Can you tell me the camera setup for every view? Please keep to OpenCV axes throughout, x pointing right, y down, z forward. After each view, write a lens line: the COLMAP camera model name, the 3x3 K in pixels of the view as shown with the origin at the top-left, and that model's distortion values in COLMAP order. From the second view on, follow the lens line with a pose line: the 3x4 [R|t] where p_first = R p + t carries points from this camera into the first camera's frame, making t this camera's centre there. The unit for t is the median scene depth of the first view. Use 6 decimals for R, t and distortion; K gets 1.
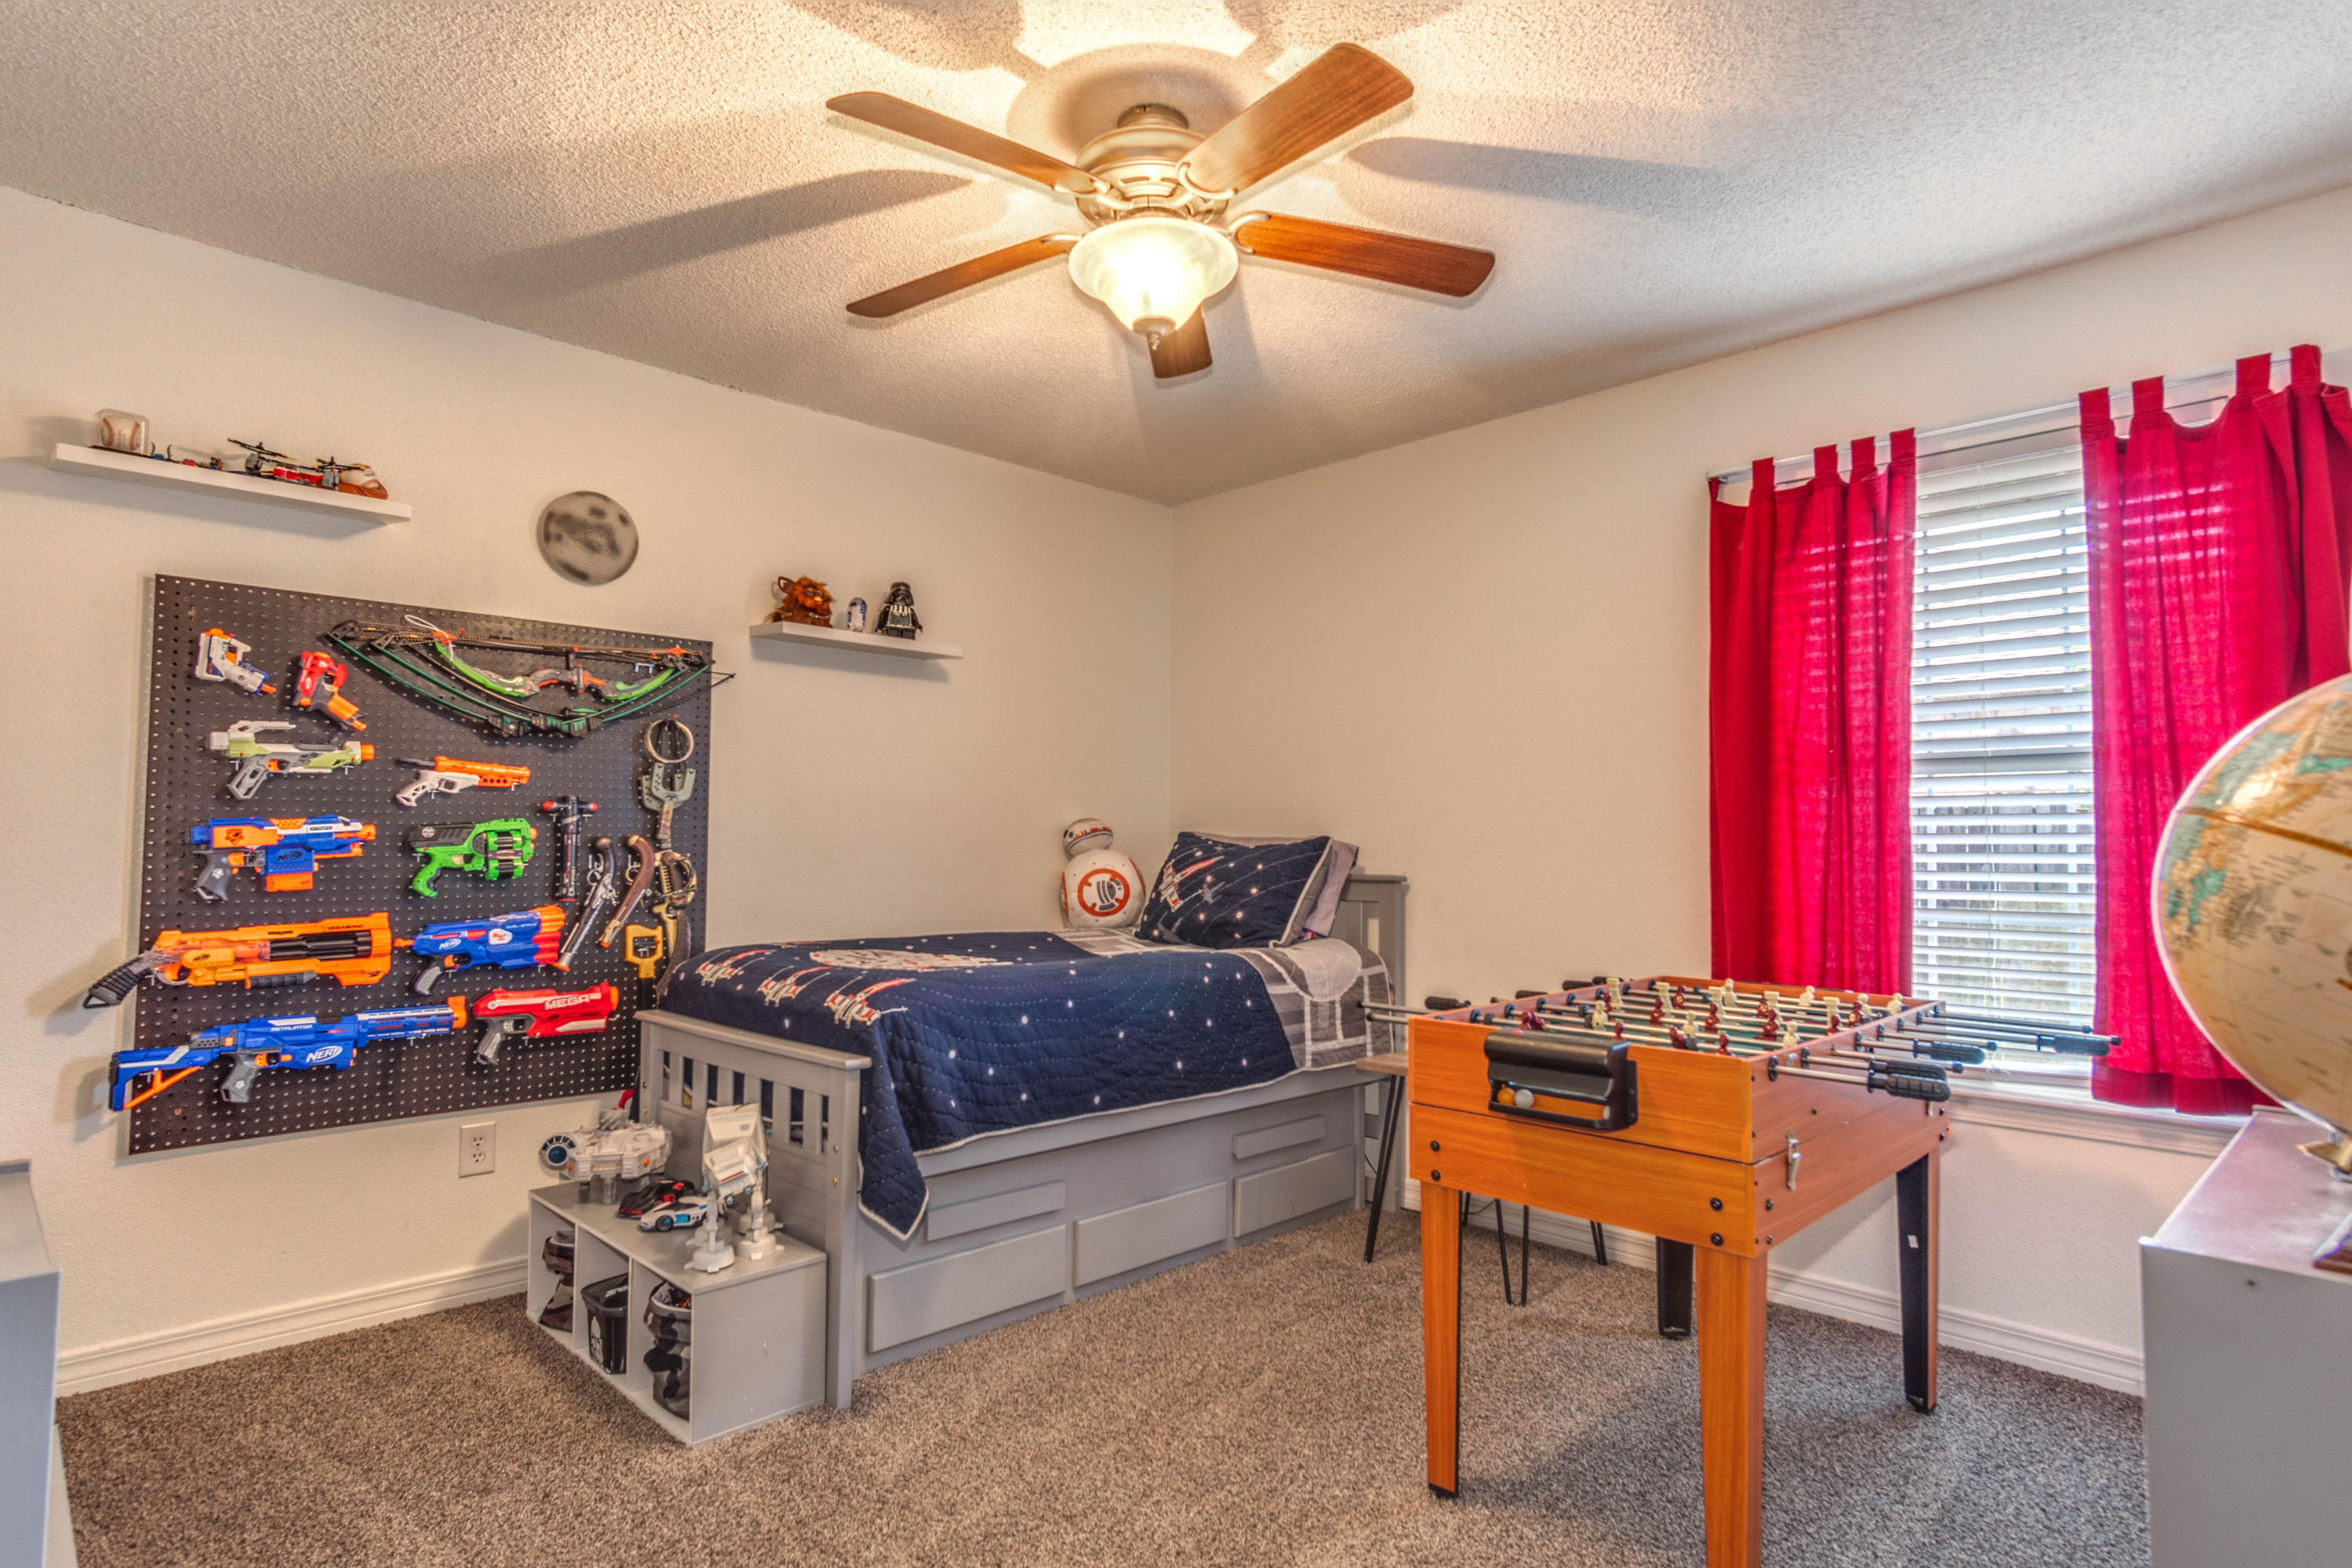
lens RADIAL K [[1248.9, 0, 1166.5], [0, 1248.9, 793.5], [0, 0, 1]] dist [-0.003362, 0.004522]
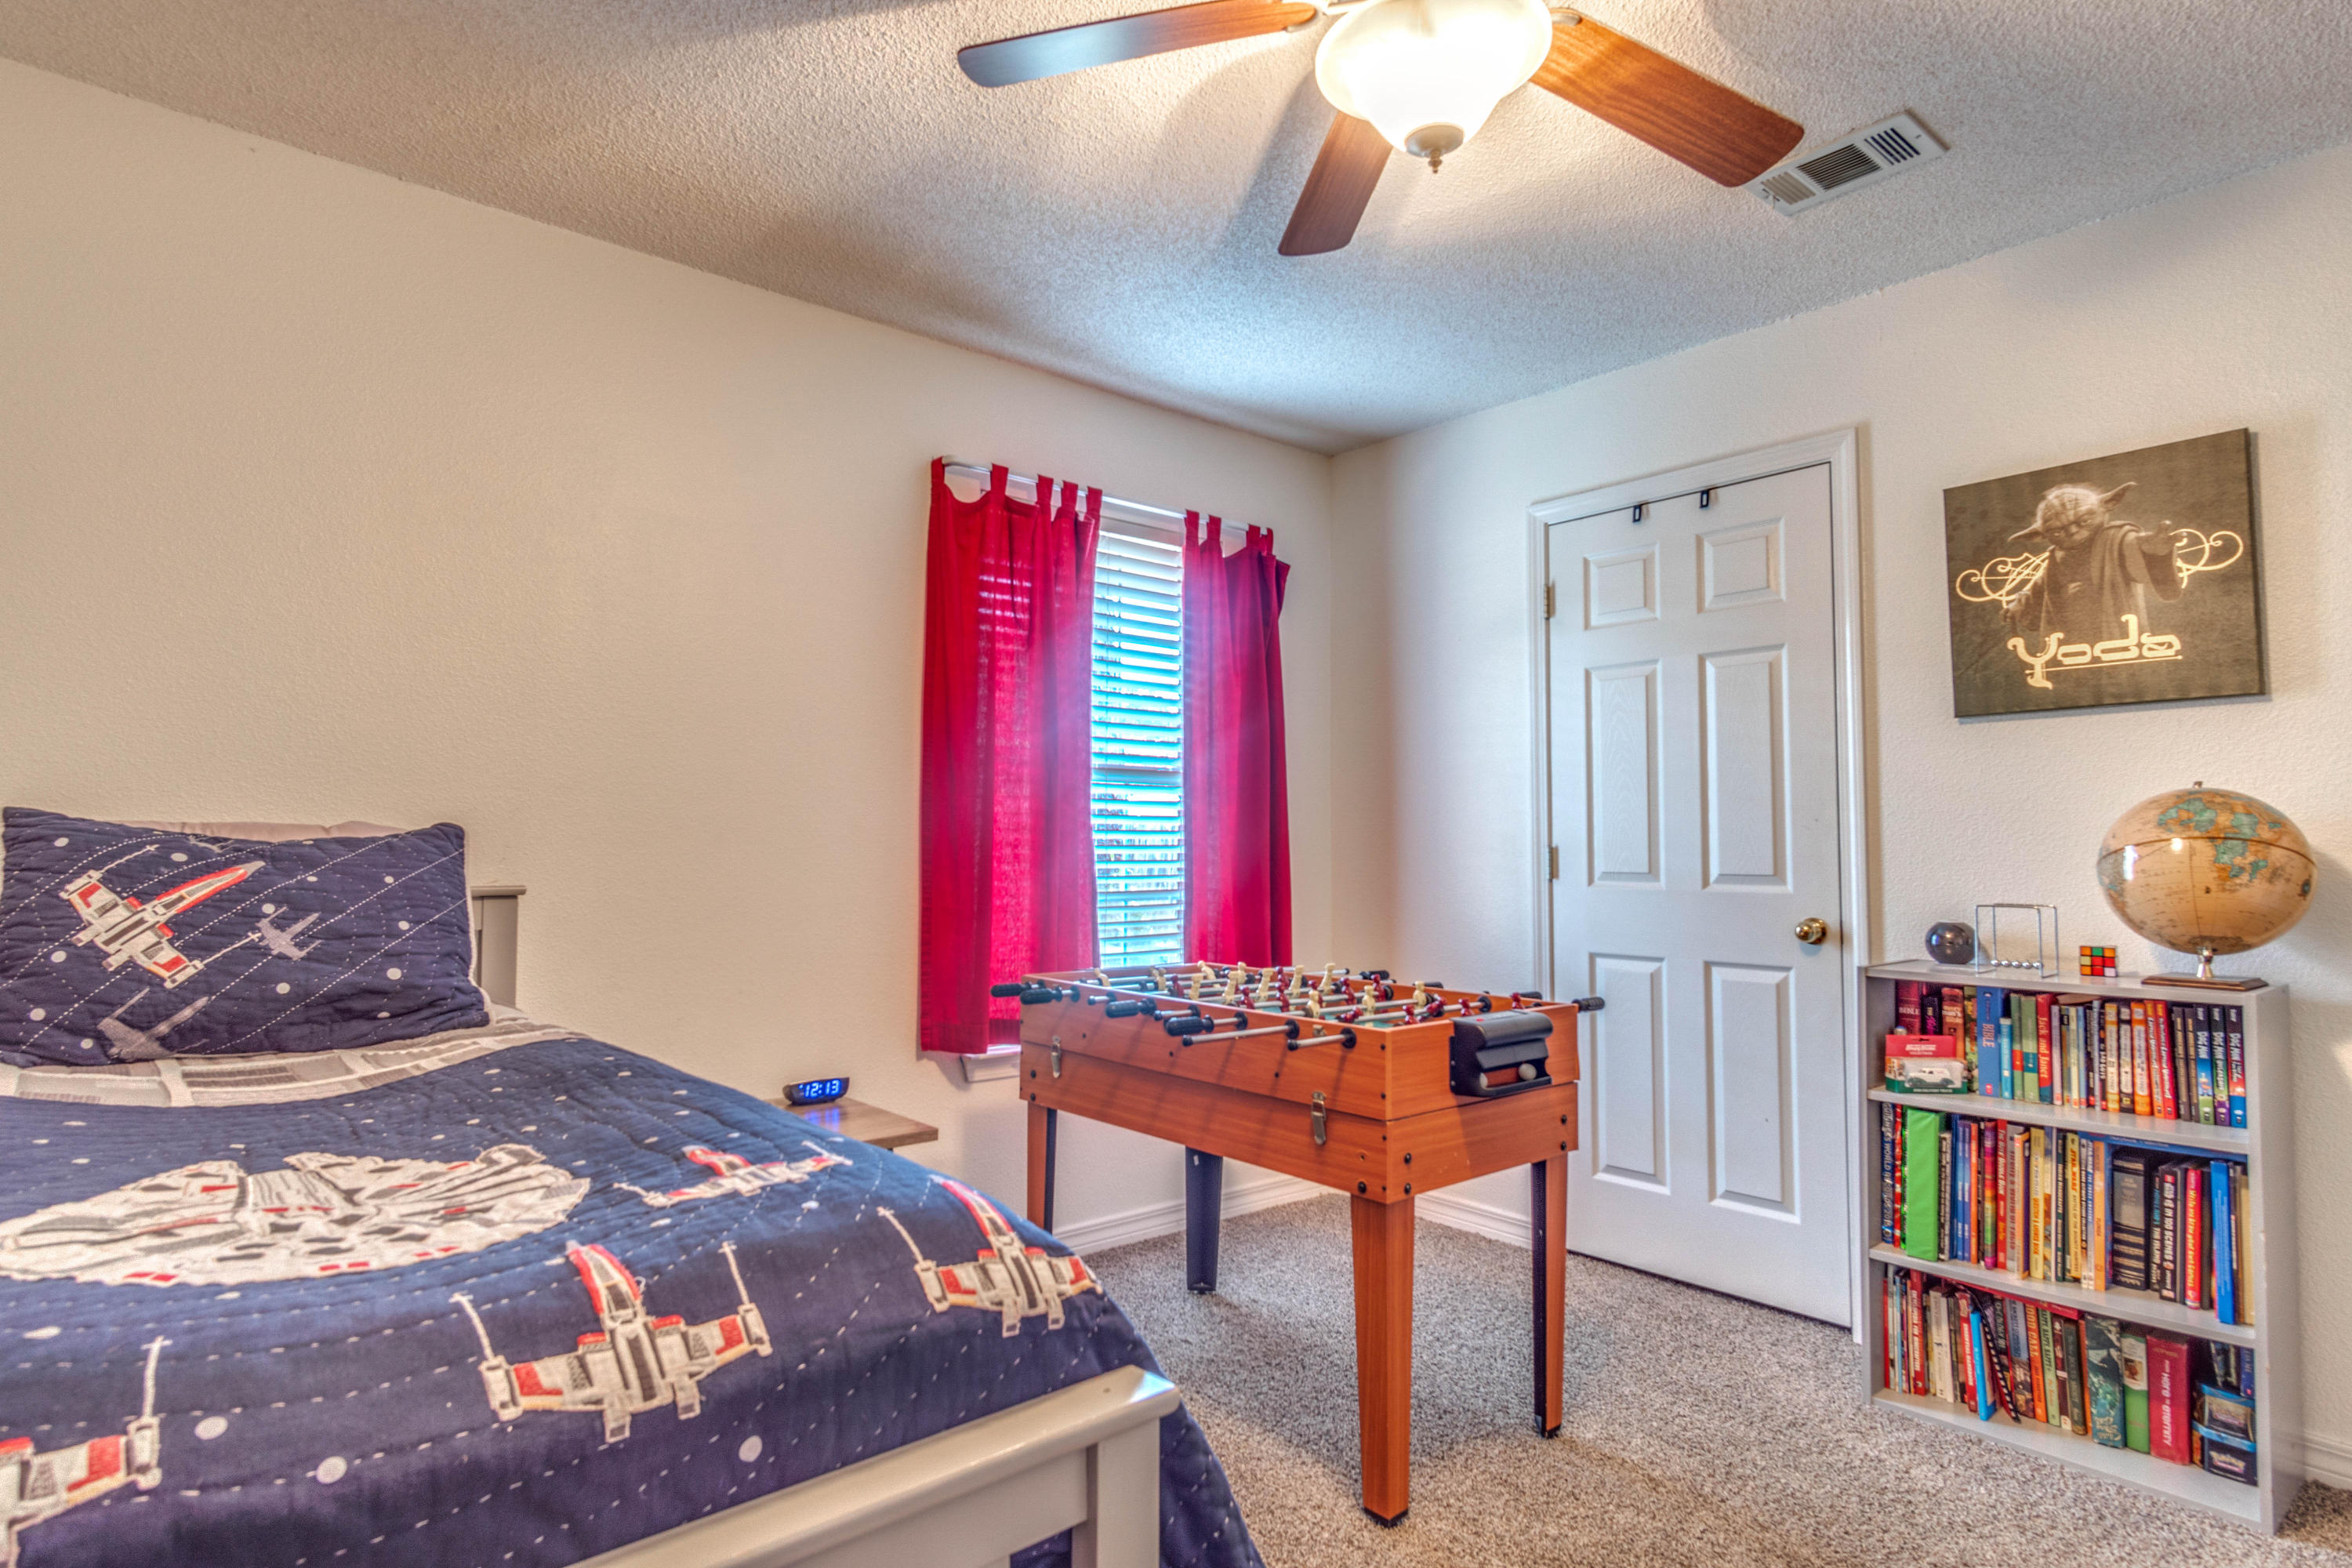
lens RADIAL K [[1248.9, 0, 1167.9], [0, 1248.9, 776.9], [0, 0, 1]] dist [-0.003362, 0.004522]
pose [[0.072766, 0.047383, 0.996223, -0.560331], [-0.048345, 0.997864, -0.043930, 0.029025], [-0.996177, -0.044966, 0.074901, 0.821894]]
